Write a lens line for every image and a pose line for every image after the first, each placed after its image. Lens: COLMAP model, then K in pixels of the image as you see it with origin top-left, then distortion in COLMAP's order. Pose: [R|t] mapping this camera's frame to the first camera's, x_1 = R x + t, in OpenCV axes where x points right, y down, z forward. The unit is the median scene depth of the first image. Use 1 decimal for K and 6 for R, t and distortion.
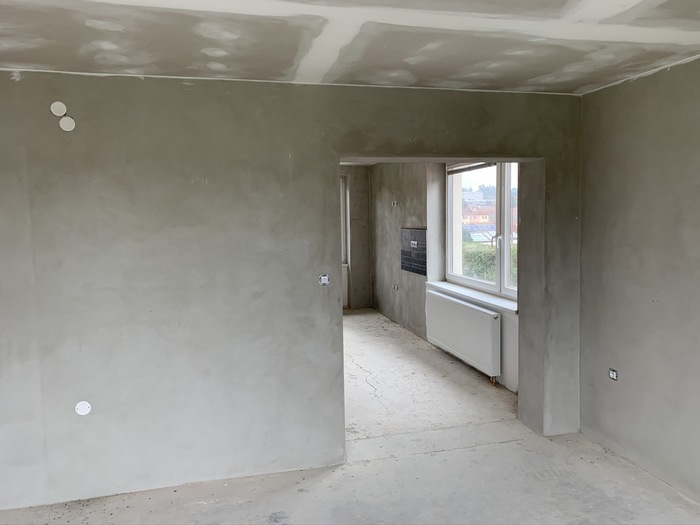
lens RADIAL K [[527.8, 0, 352.7], [0, 527.8, 255.9], [0, 0, 1]] dist [0.057015, -0.046185]
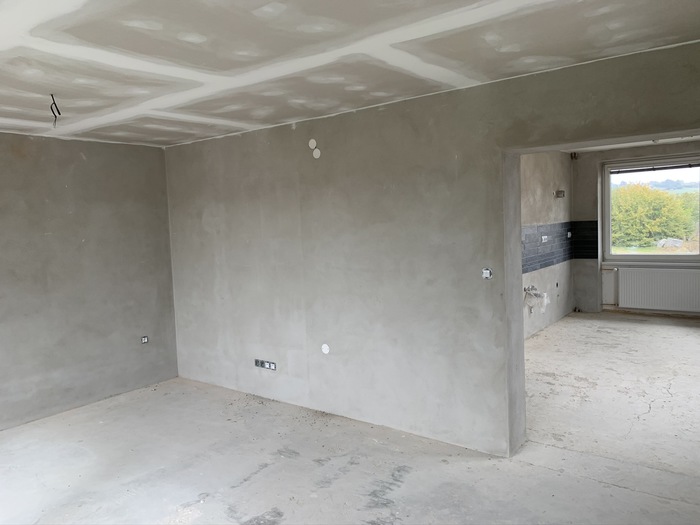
lens RADIAL K [[532.7, 0, 352.6], [0, 532.7, 256.8], [0, 0, 1]] dist [0.027843, -0.011743]
pose [[0.624670, 0.046593, -0.779498, 0.346703], [-0.028645, 0.998914, 0.036753, -0.010451], [0.780363, -0.000630, 0.625326, 0.085755]]
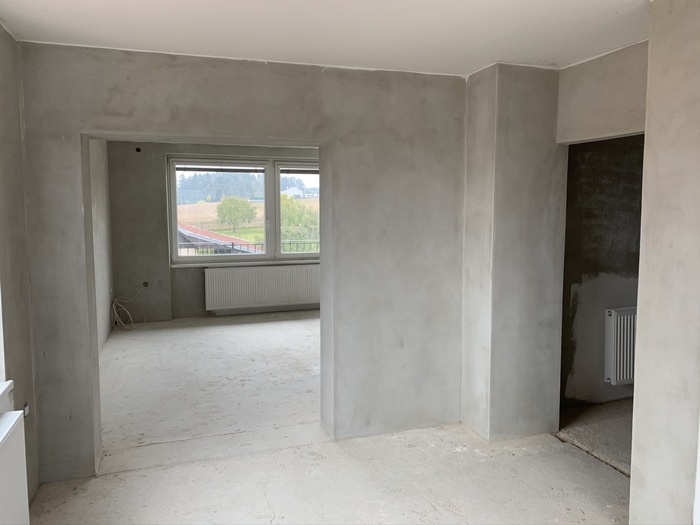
lens RADIAL K [[529.8, 0, 349.8], [0, 529.8, 259.3], [0, 0, 1]] dist [0.039047, -0.047448]
pose [[-0.996361, 0.026025, -0.081162, 0.004600], [0.011477, 0.984537, 0.174803, -0.087541], [0.084456, 0.173235, -0.981253, 1.245976]]
